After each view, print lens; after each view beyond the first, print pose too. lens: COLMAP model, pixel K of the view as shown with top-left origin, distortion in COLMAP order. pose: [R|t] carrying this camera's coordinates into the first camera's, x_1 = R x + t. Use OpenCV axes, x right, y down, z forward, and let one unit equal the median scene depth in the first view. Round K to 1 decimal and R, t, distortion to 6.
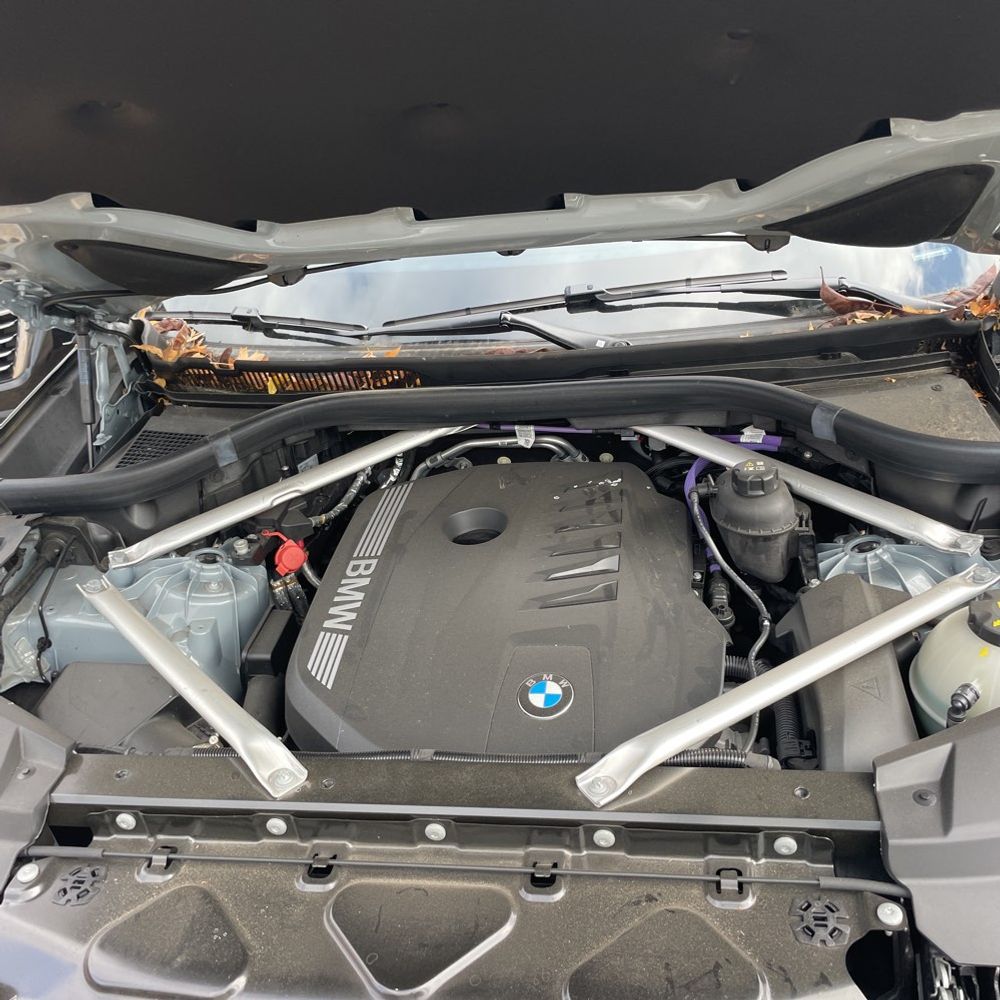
lens RADIAL K [[994.4, 0, 510.4], [0, 994.4, 482.7], [0, 0, 1]] dist [0.080714, -0.110376]
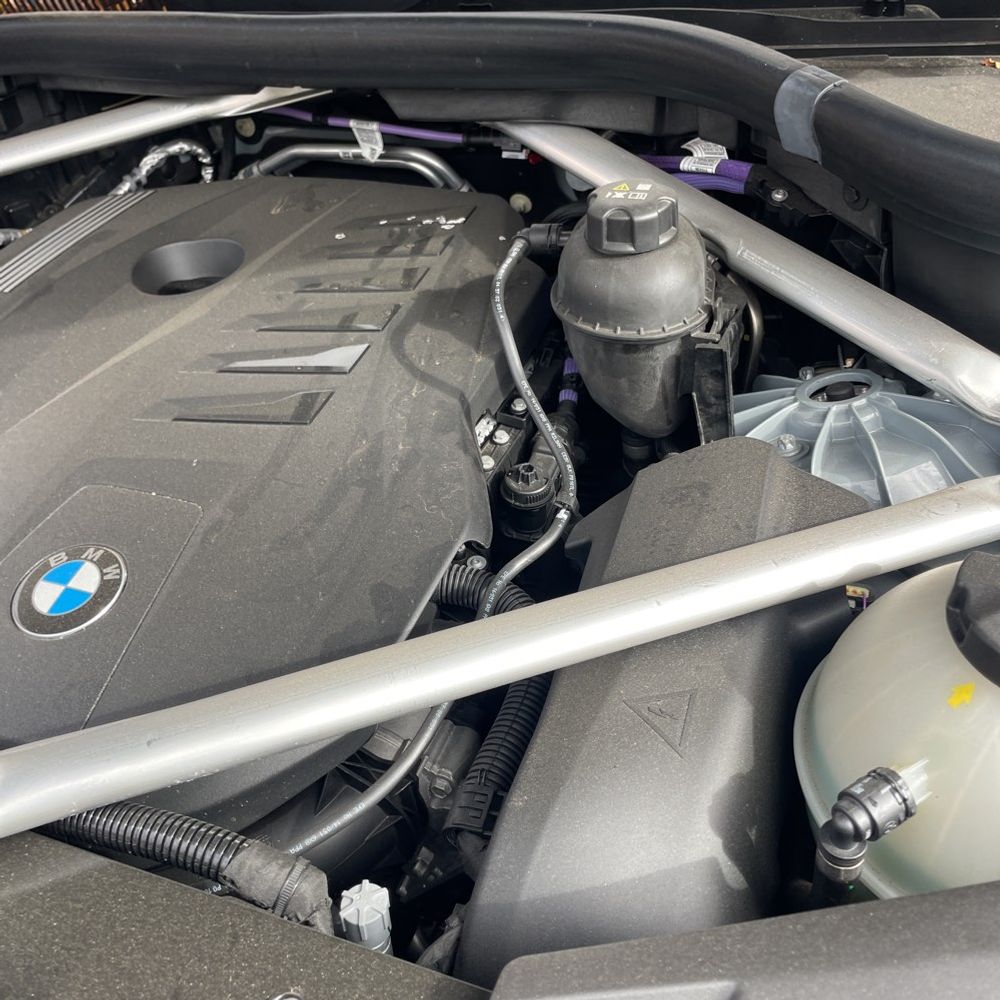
lens RADIAL K [[994.4, 0, 510.4], [0, 994.4, 482.7], [0, 0, 1]] dist [0.080714, -0.110376]
pose [[0.977369, 0.153821, -0.145219, 0.277843], [-0.124785, 0.973552, 0.191380, 0.034397], [0.170817, -0.168928, 0.970714, 0.498442]]
